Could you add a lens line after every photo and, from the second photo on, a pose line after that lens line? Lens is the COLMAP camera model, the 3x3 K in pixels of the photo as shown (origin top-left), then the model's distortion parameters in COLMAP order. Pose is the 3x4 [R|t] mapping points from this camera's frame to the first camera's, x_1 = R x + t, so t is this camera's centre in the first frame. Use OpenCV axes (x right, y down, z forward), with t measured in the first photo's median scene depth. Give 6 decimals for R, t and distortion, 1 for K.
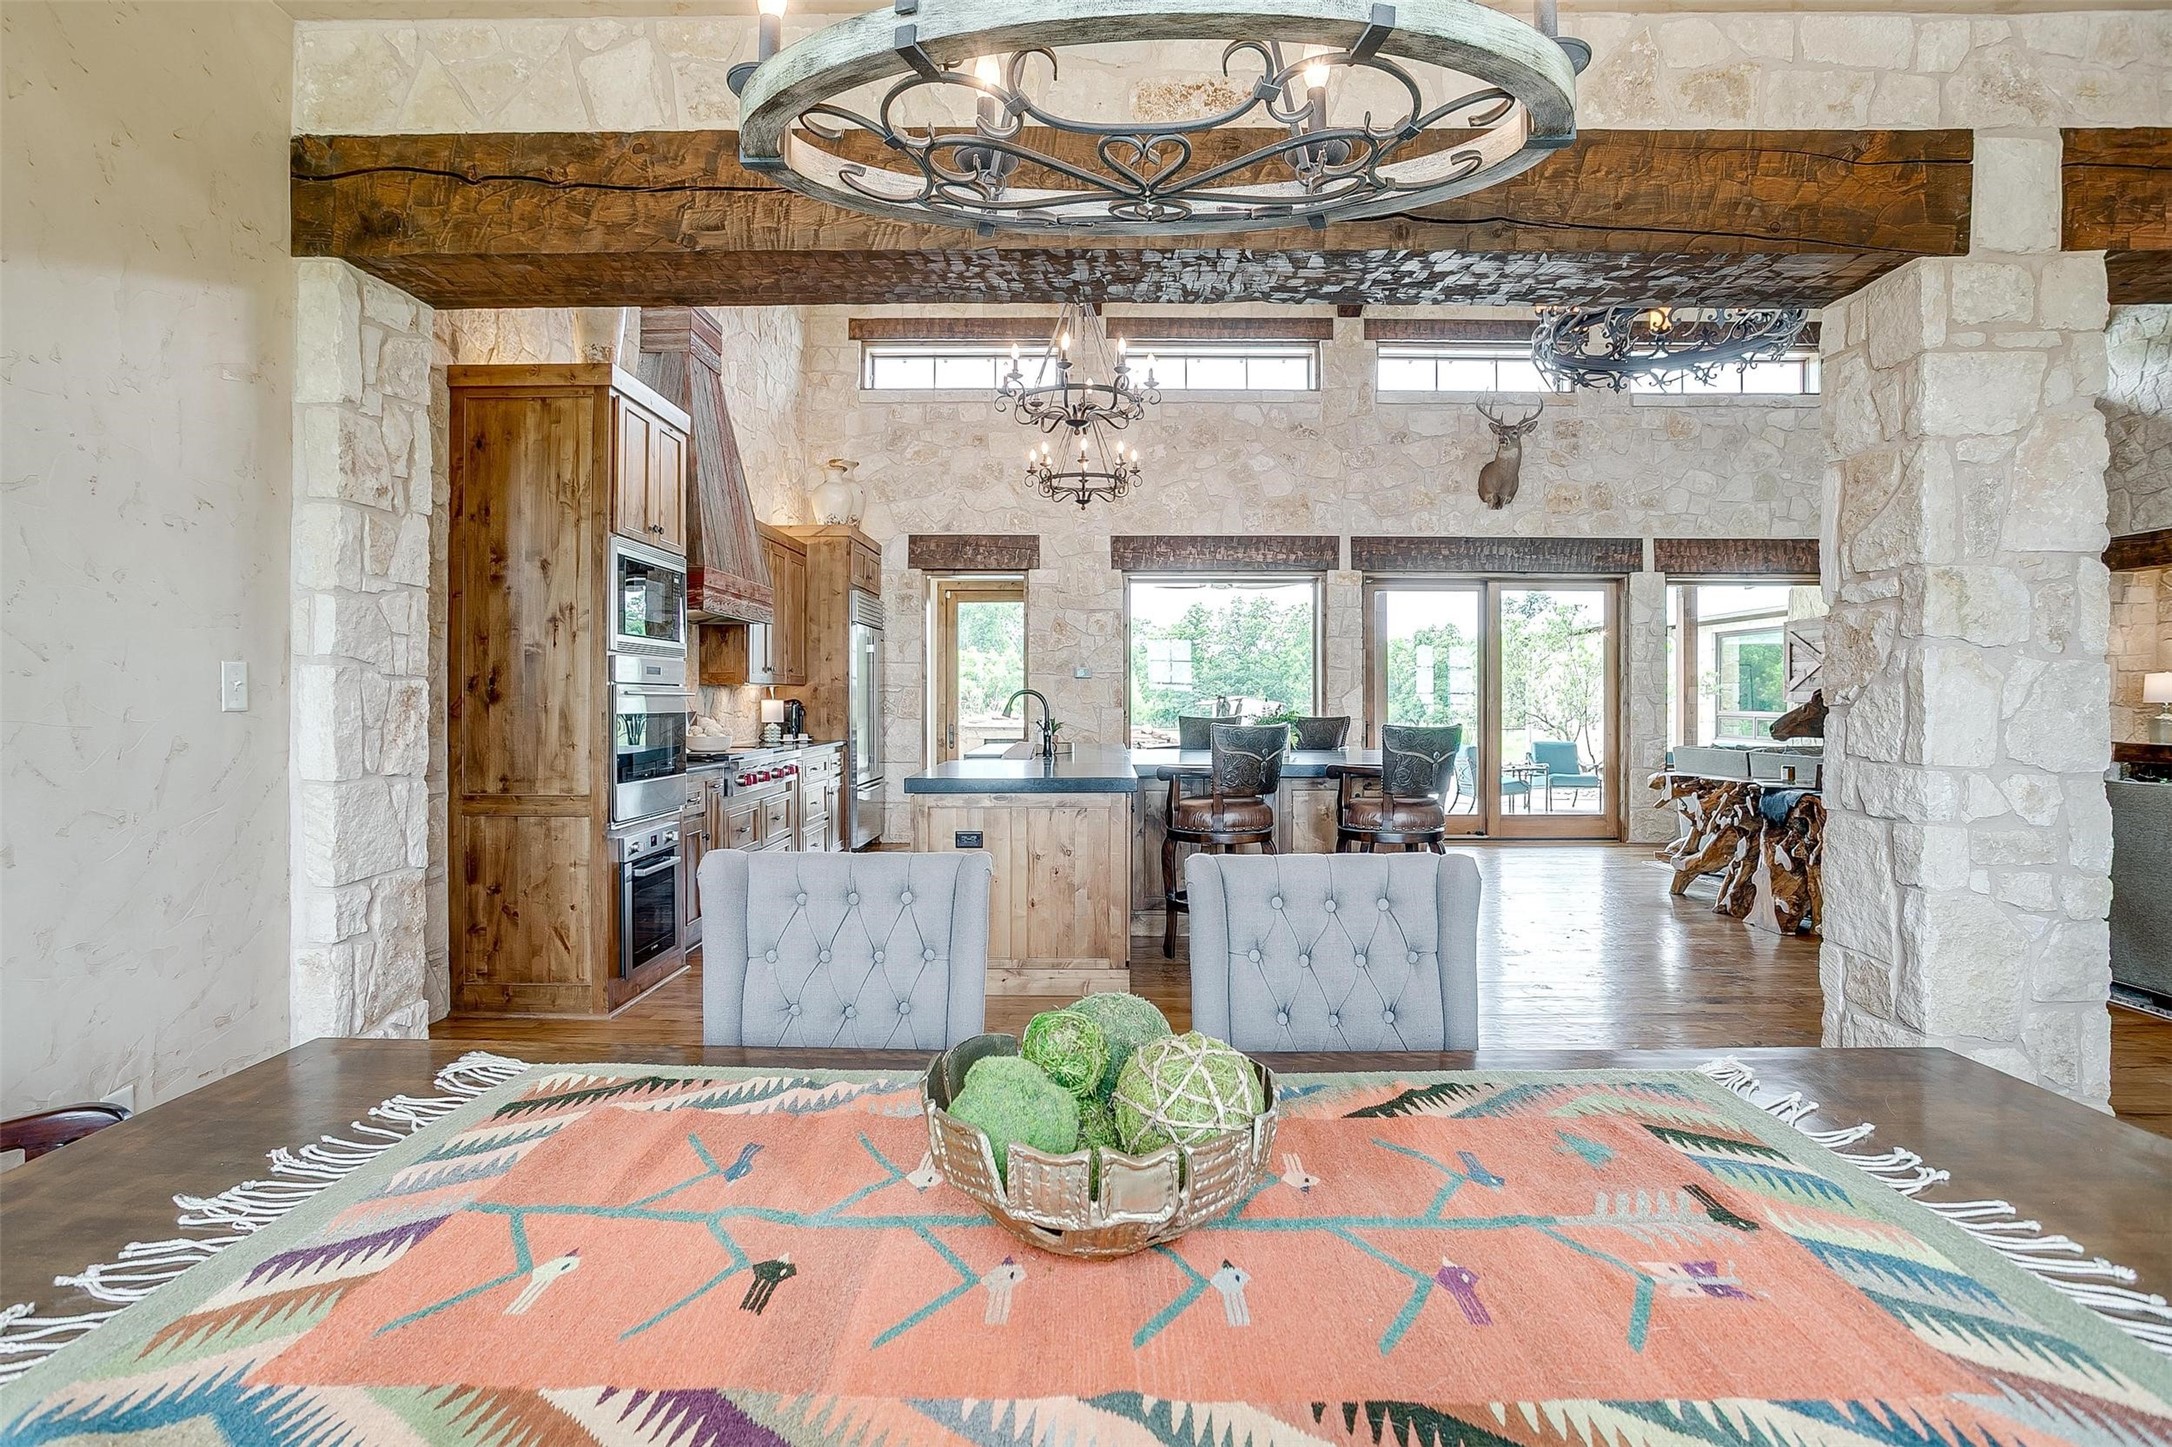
lens RADIAL K [[1114.6, 0, 1077.3], [0, 1114.6, 686.9], [0, 0, 1]] dist [-0.069186, 0.042481]
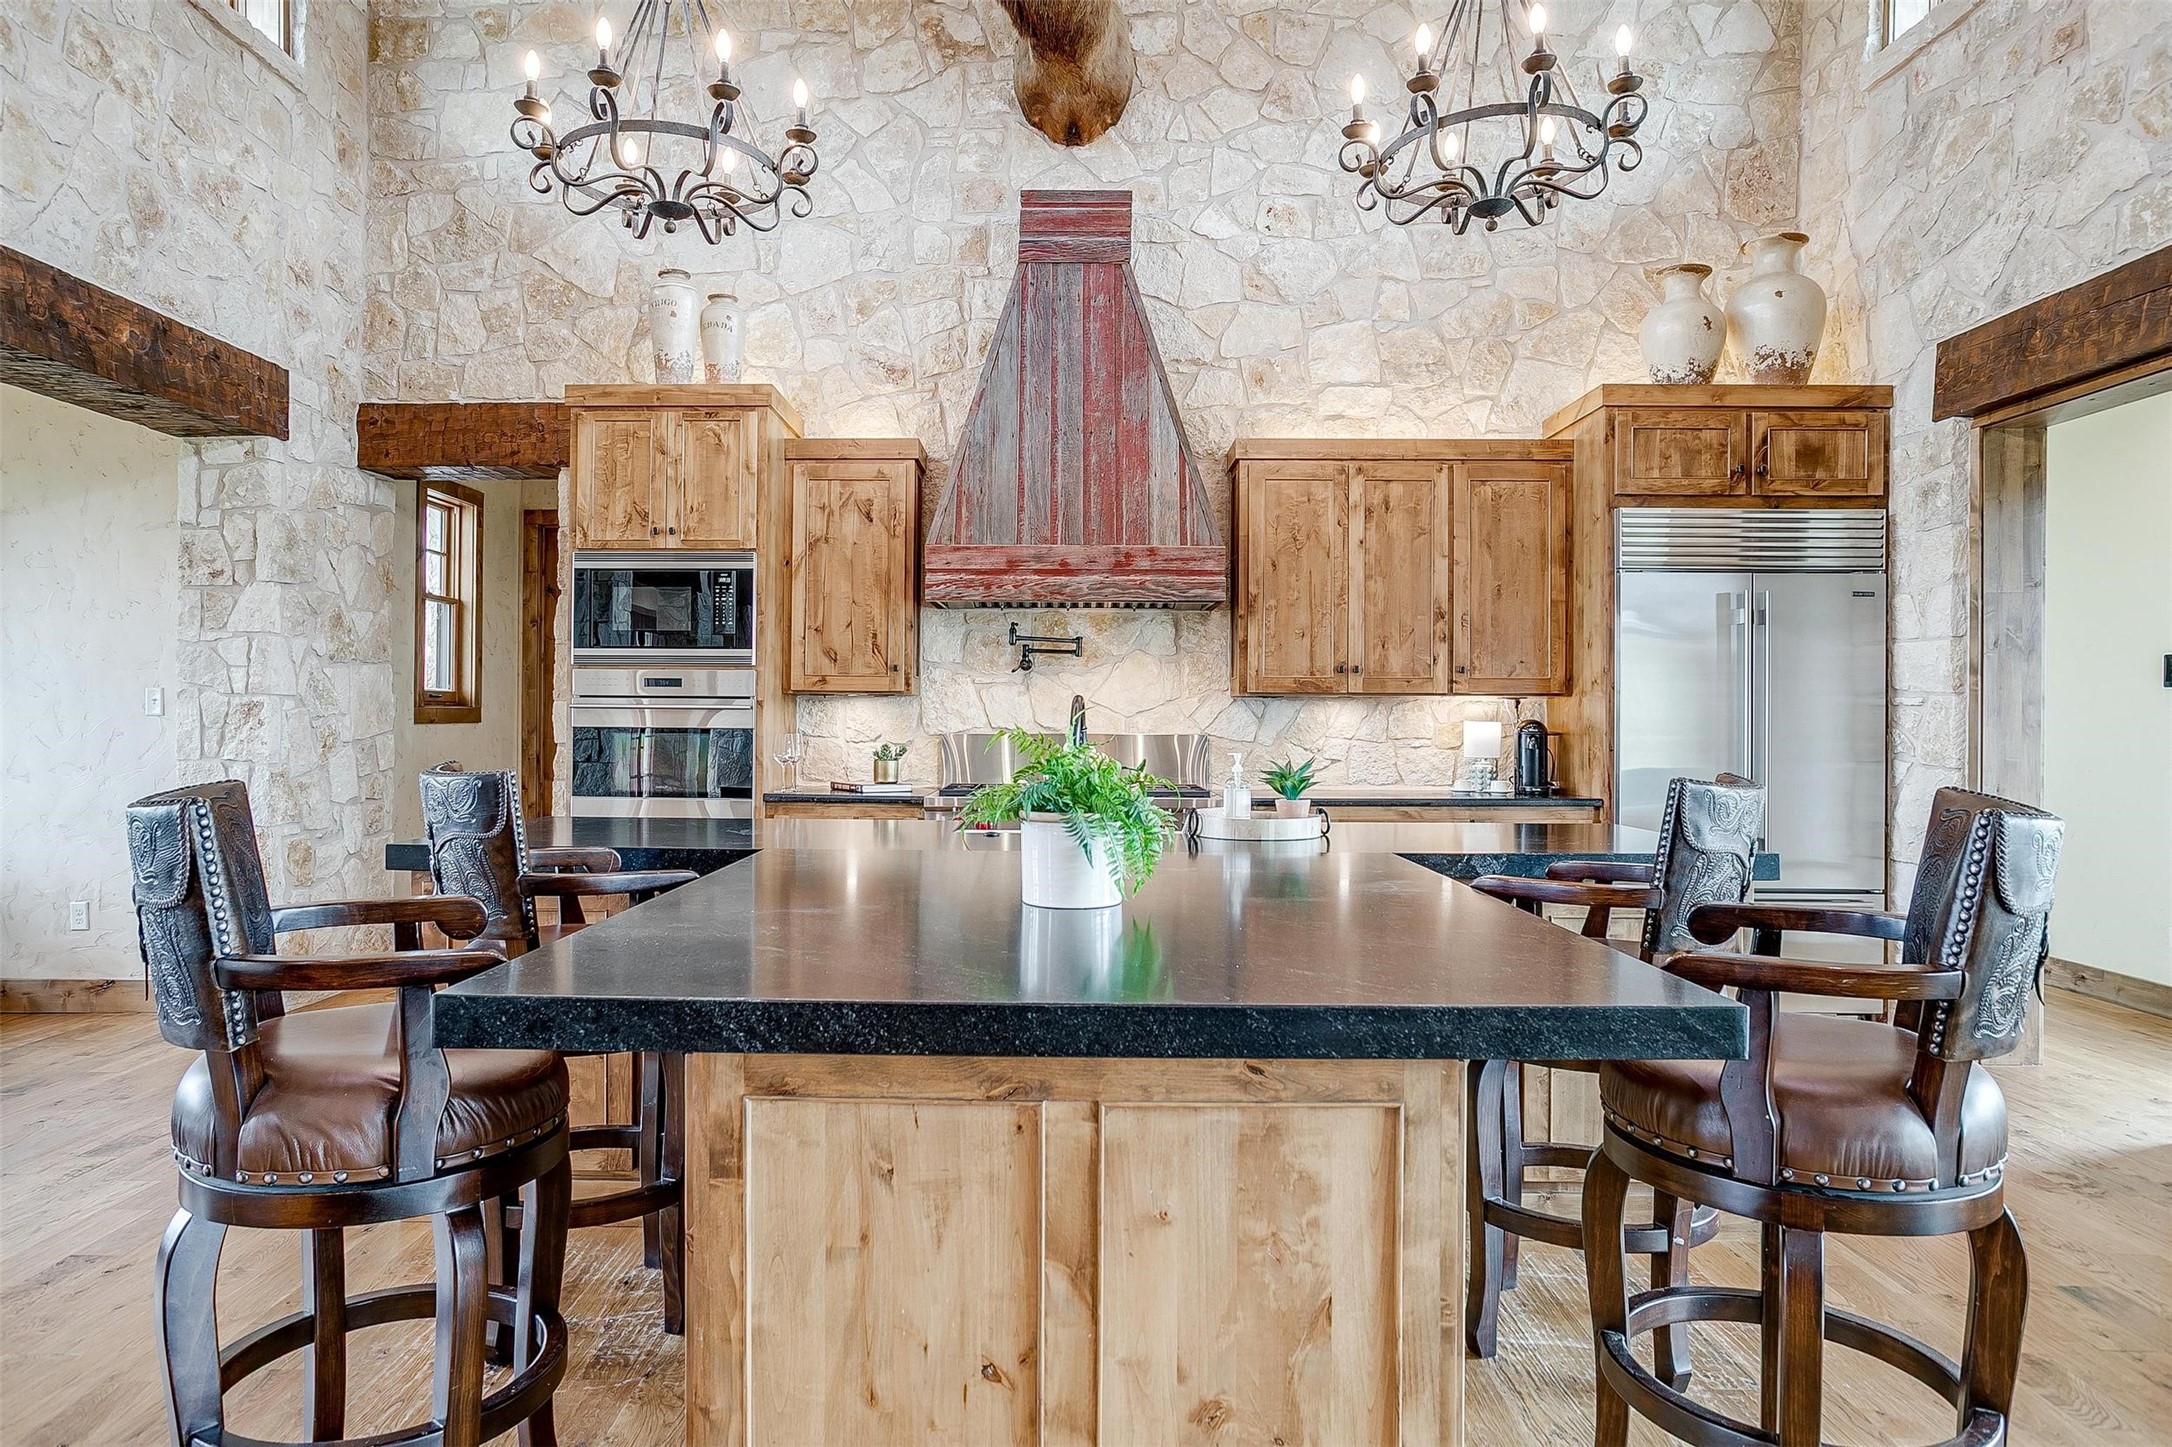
lens RADIAL K [[1301.6, 0, 1045.6], [0, 1301.6, 716.9], [0, 0, 1]] dist [-0.045330, 0.041243]
pose [[-0.003164, -0.001527, -0.999994, 0.353683], [0.002968, 0.999994, -0.001536, 0.008433], [0.999991, -0.002973, -0.003160, 0.657311]]
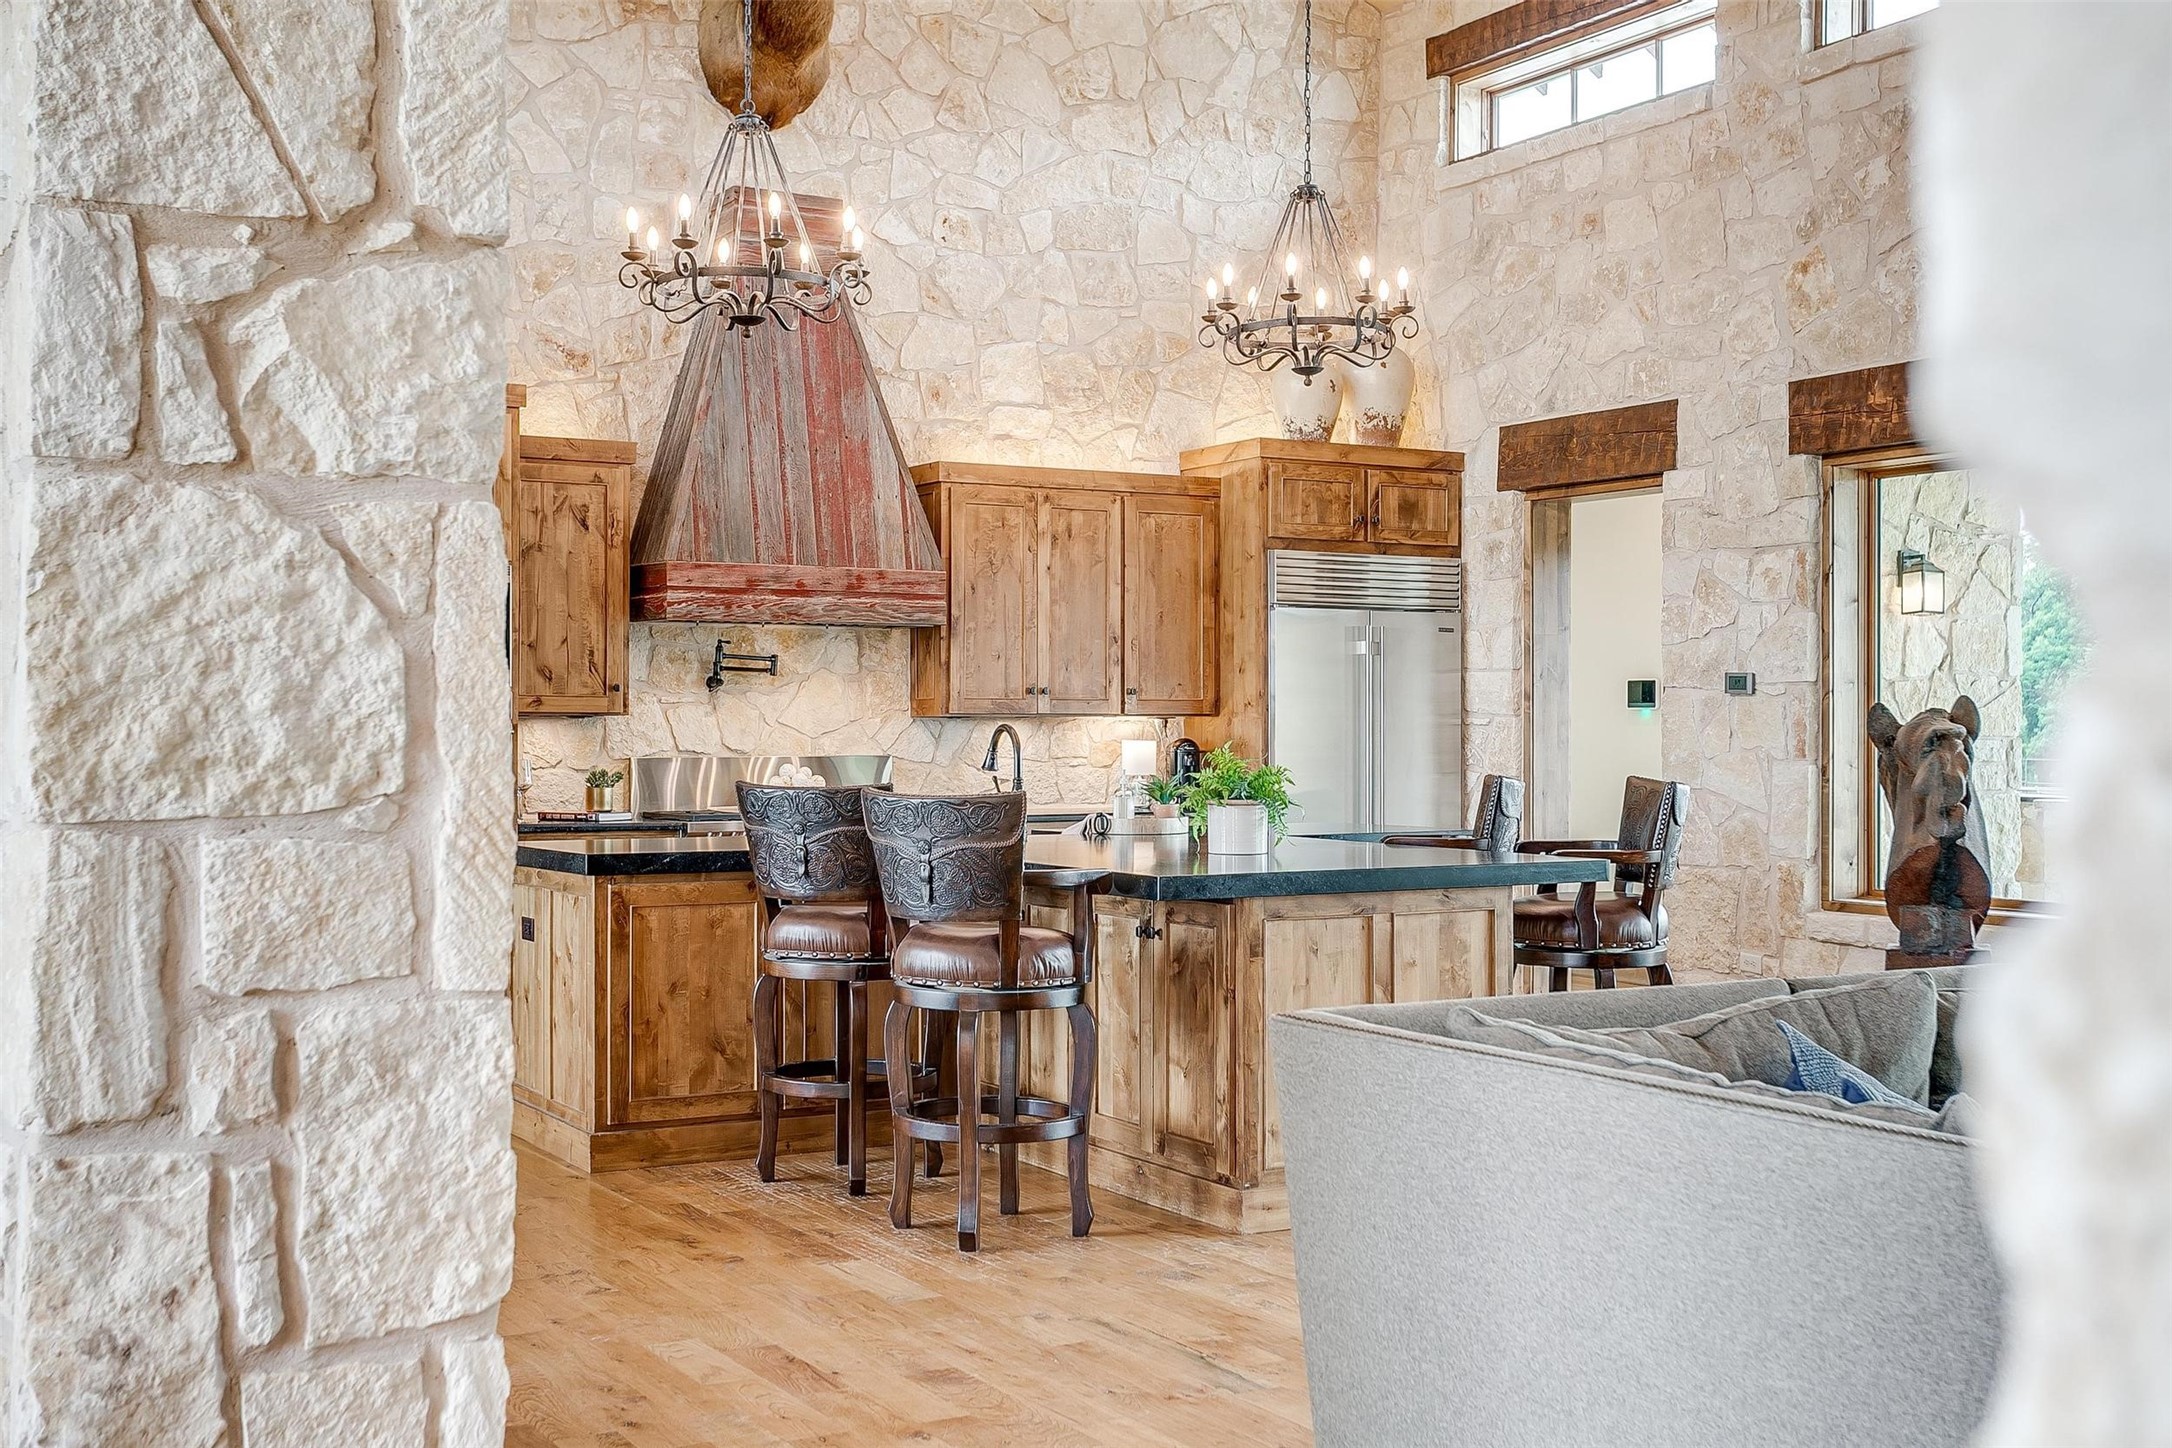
lens RADIAL K [[2390.0, 0, 1086.0], [0, 2390.0, 724.0], [0, 0, 1]] dist [0.013780, 0.025274]
pose [[0.516779, -0.002324, -0.856115, 0.722593], [0.007643, 0.999969, 0.001899, 0.000147], [0.856085, -0.007525, 0.516781, 0.246370]]
